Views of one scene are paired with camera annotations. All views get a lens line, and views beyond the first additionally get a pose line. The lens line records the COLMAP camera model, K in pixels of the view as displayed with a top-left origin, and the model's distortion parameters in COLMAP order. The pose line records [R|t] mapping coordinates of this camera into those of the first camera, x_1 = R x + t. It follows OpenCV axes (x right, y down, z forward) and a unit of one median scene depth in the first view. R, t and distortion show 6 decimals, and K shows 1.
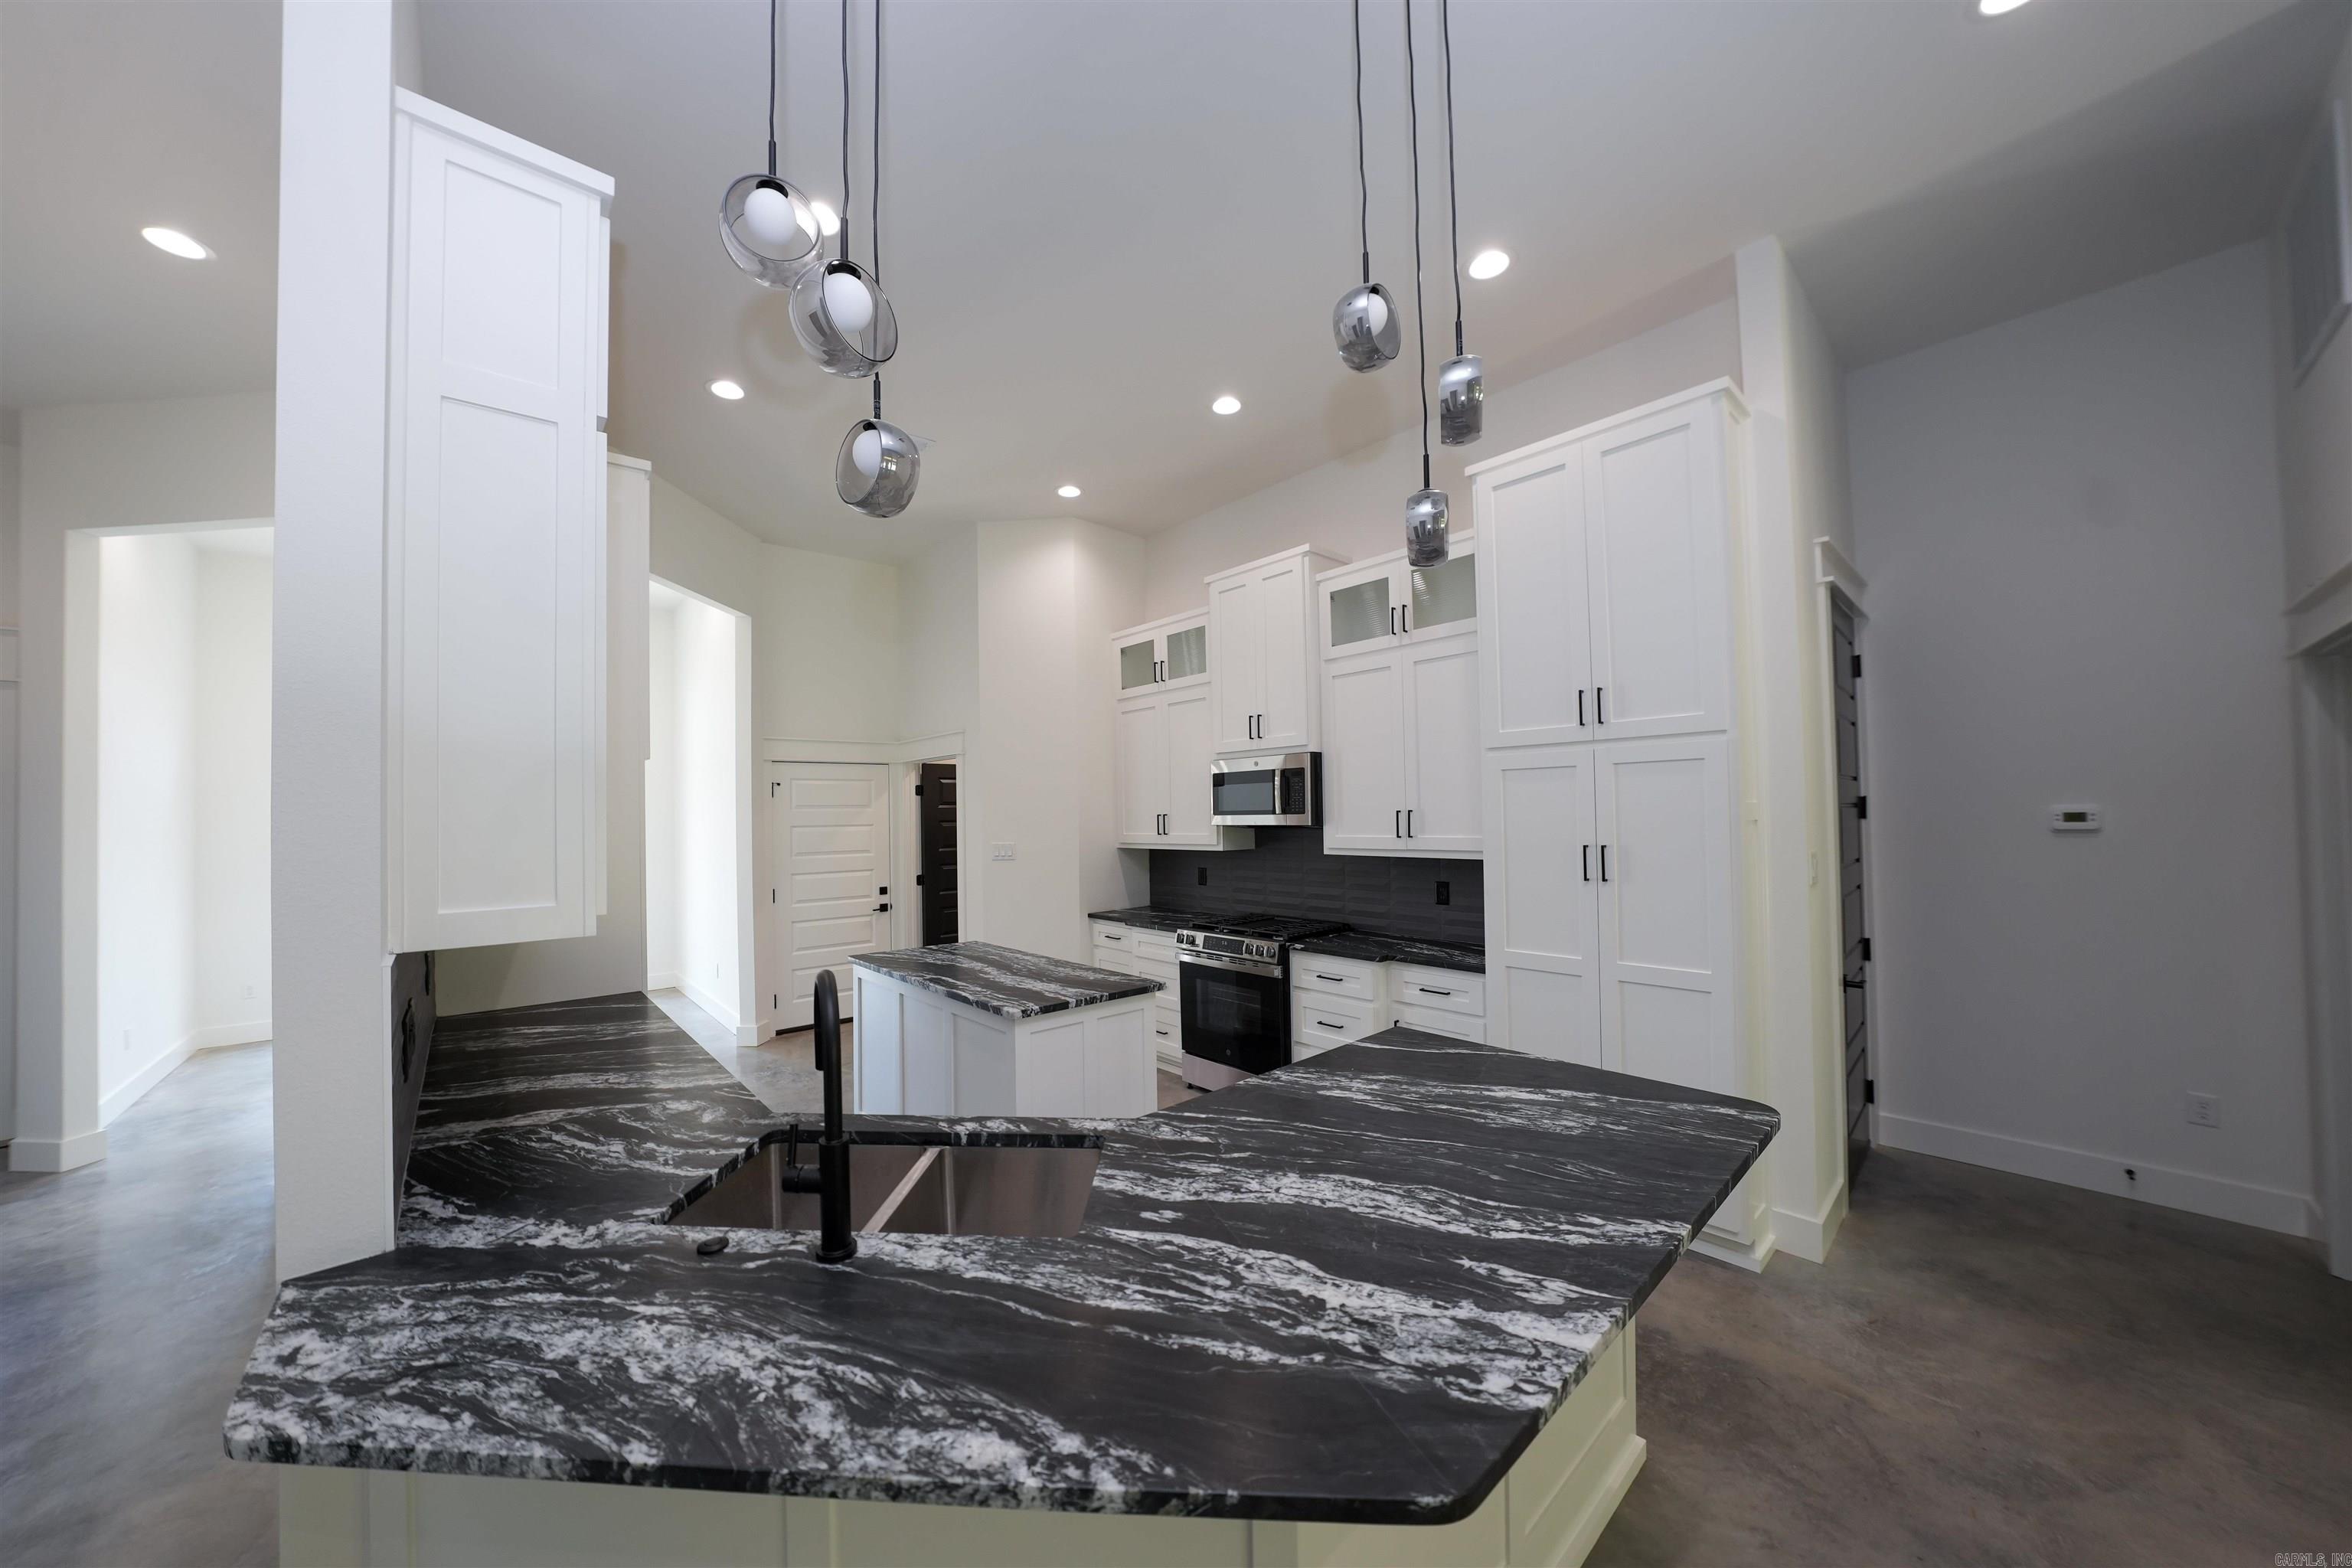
lens RADIAL K [[817.9, 0, 1168.4], [0, 817.9, 797.0], [0, 0, 1]] dist [-0.012513, 0.000003]
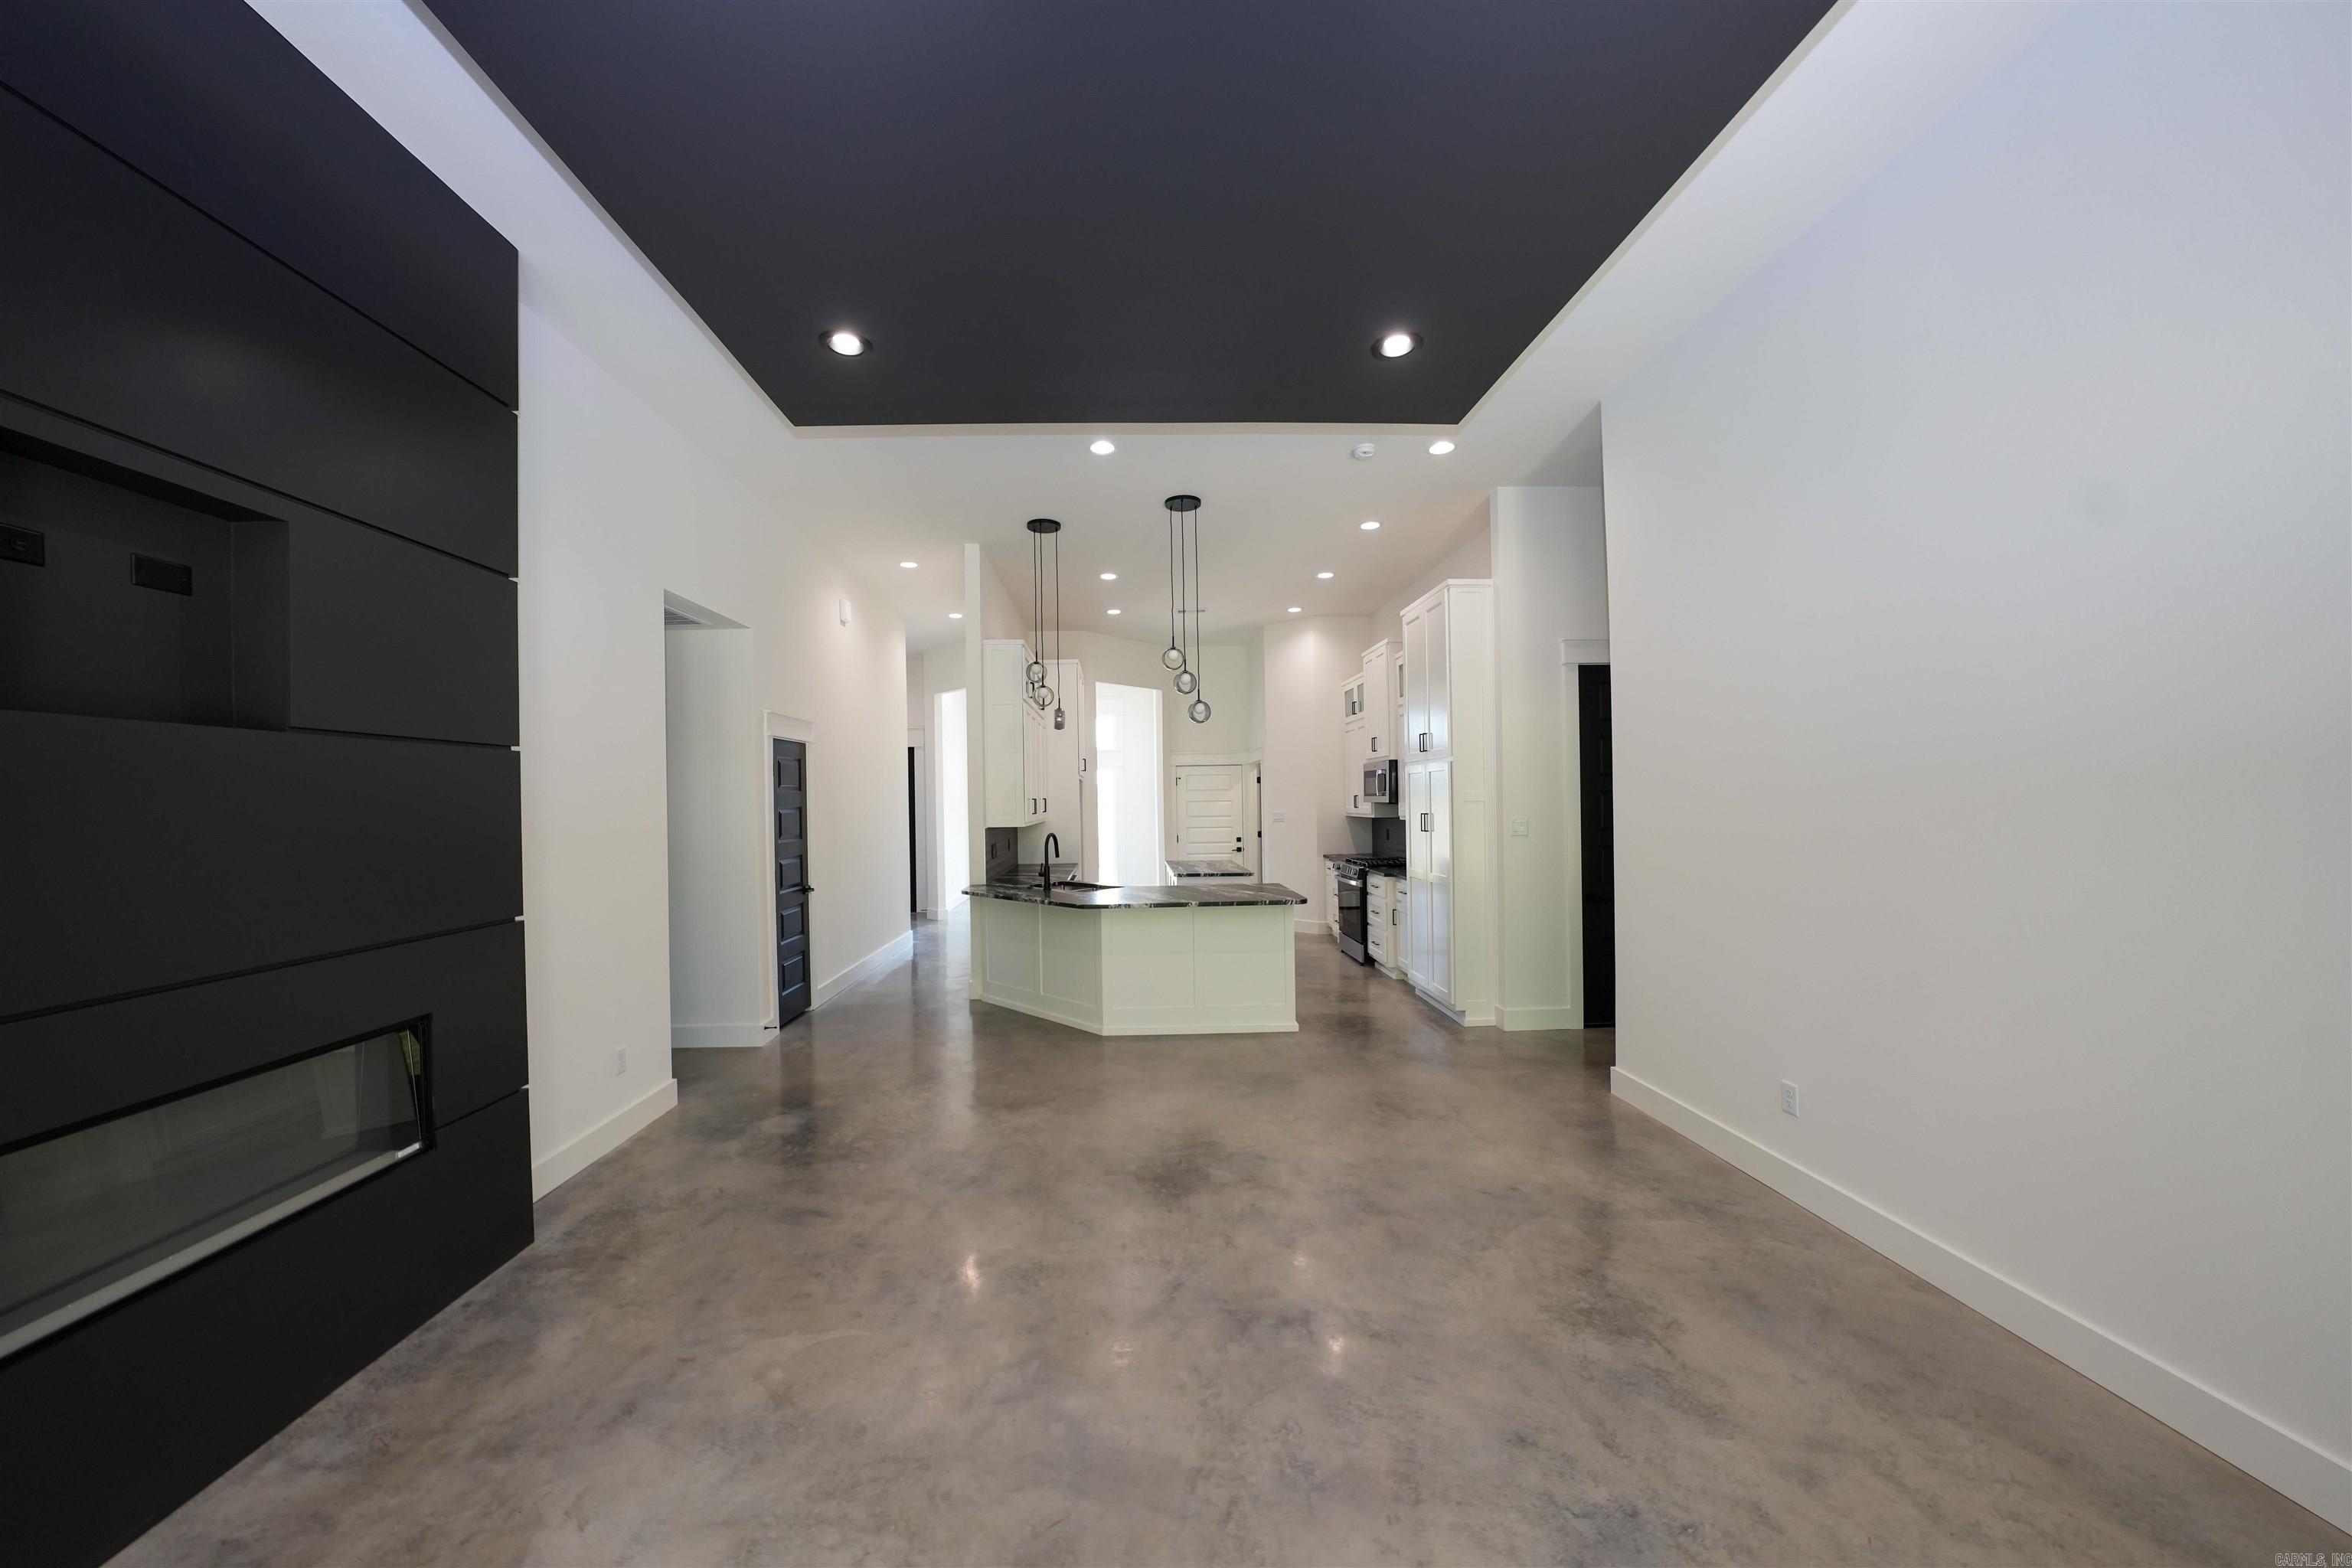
lens RADIAL K [[817.9, 0, 1168.4], [0, 817.9, 797.0], [0, 0, 1]] dist [-0.012513, 0.000003]
pose [[0.787885, 0.003244, -0.615814, 0.783764], [0.013928, 0.999636, 0.023086, -0.020949], [0.615665, -0.026767, 0.787553, -0.579973]]
